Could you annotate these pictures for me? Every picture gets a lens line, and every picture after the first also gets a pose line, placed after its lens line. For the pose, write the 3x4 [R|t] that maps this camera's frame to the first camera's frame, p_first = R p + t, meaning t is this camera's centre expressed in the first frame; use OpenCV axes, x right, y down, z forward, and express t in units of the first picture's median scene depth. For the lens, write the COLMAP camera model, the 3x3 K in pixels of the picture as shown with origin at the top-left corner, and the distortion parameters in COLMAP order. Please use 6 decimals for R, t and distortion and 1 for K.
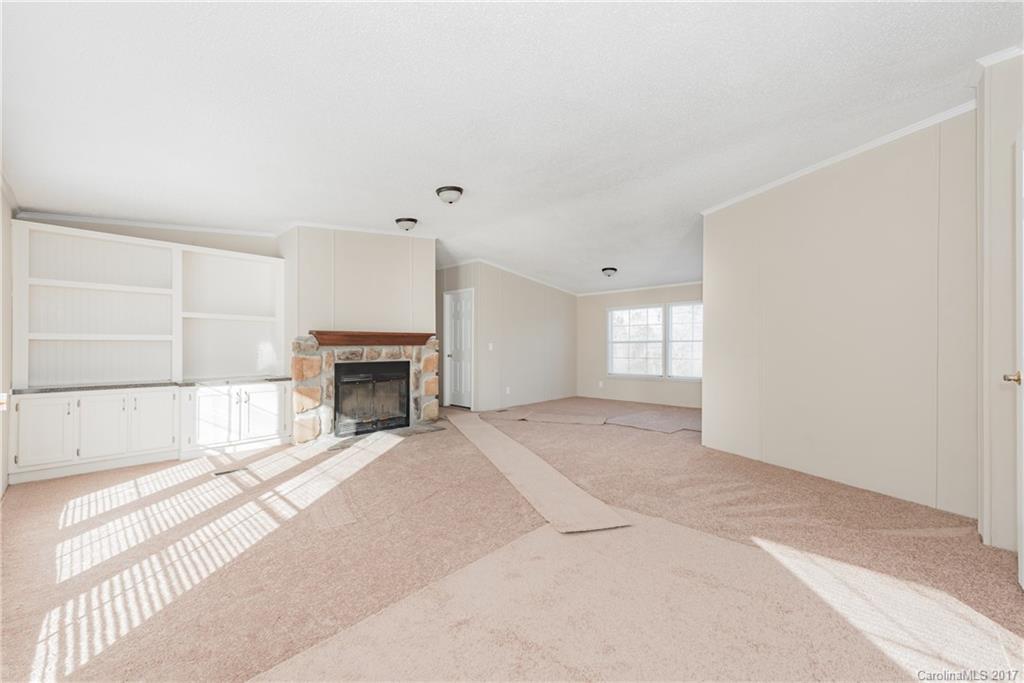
lens RADIAL K [[403.0, 0, 509.5], [0, 403.0, 347.6], [0, 0, 1]] dist [0.011016, -0.000170]
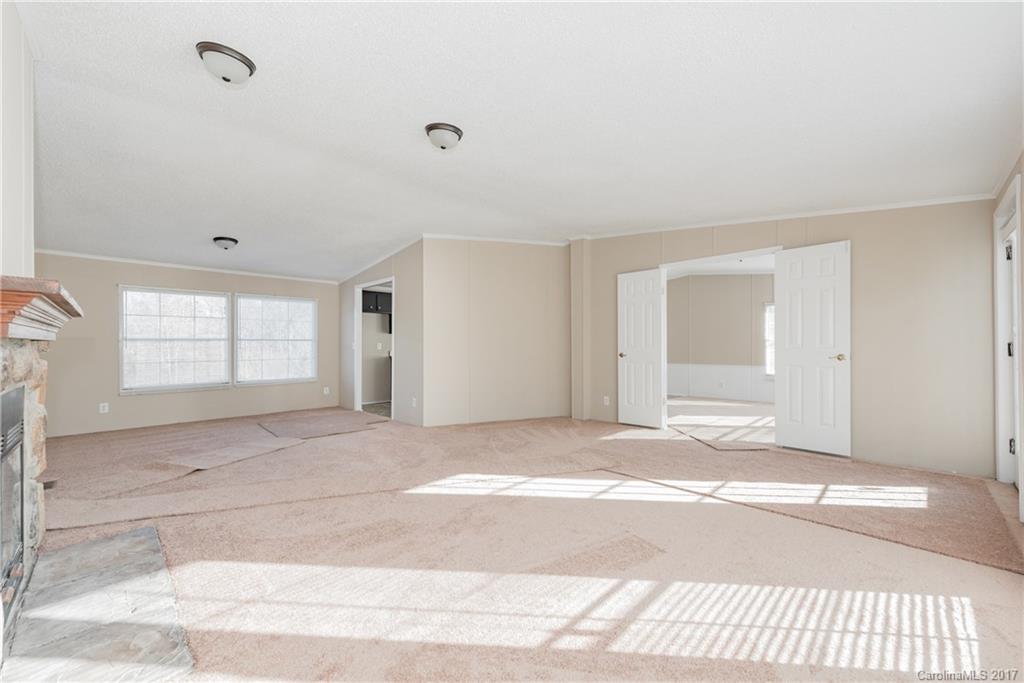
lens RADIAL K [[403.0, 0, 509.5], [0, 403.0, 347.6], [0, 0, 1]] dist [0.011016, -0.000170]
pose [[0.028401, -0.004038, 0.999588, -0.812957], [0.003965, 0.999984, 0.003927, -0.000237], [-0.999589, 0.003852, 0.028417, 0.786541]]
